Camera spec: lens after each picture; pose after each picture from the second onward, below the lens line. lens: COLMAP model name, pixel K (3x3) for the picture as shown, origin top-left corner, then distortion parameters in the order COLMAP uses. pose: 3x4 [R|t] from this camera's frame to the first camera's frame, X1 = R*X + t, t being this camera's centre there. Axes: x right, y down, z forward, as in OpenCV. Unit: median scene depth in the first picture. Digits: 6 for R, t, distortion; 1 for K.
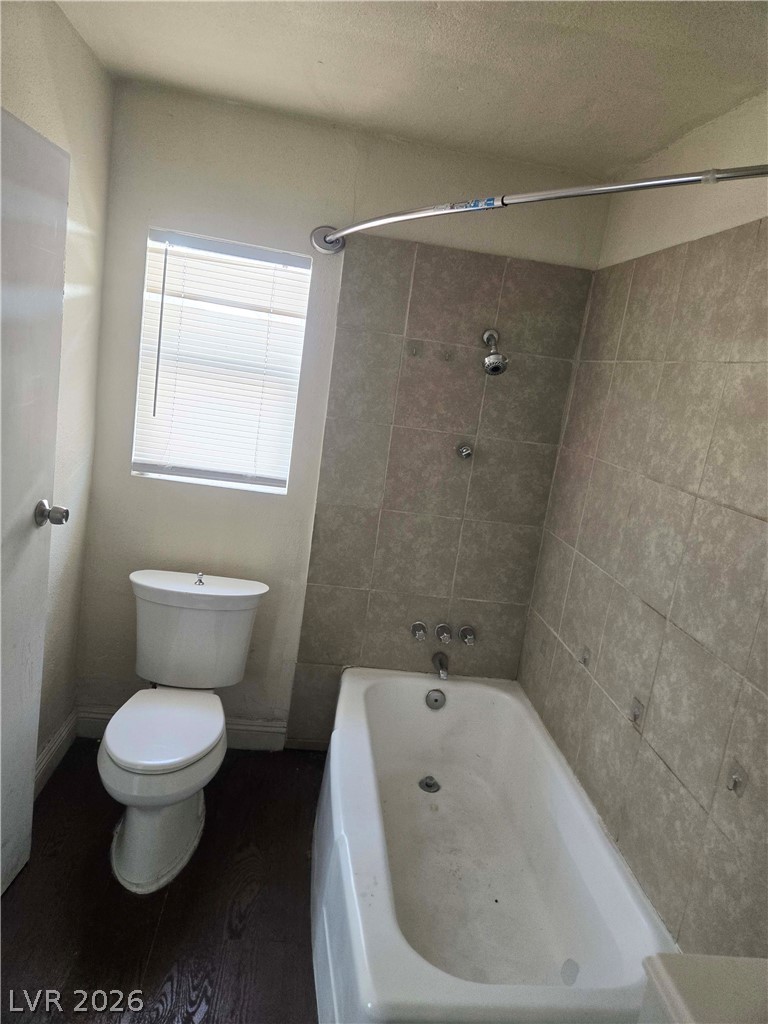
lens RADIAL K [[668.2, 0, 389.0], [0, 668.2, 515.4], [0, 0, 1]] dist [0.085252, -0.076174]
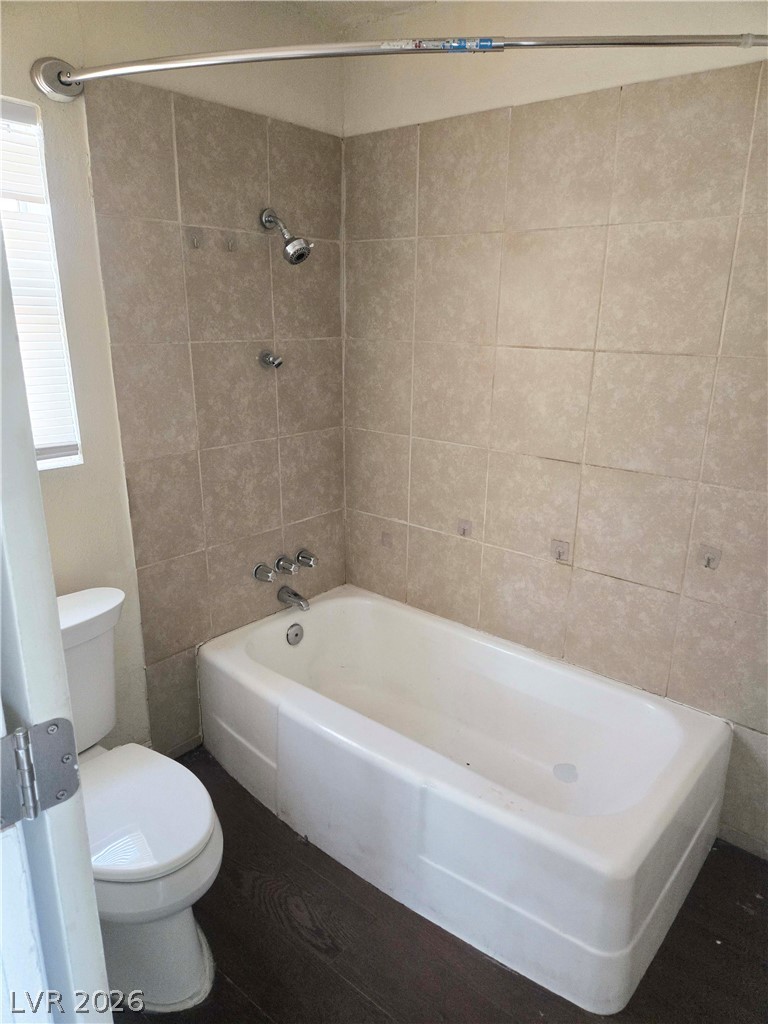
lens RADIAL K [[673.9, 0, 383.5], [0, 673.9, 529.1], [0, 0, 1]] dist [0.079075, -0.080409]
pose [[0.719938, -0.331763, 0.609609, -0.413994], [0.229210, 0.942722, 0.242358, -0.072263], [-0.655097, -0.034754, 0.754745, 0.242892]]
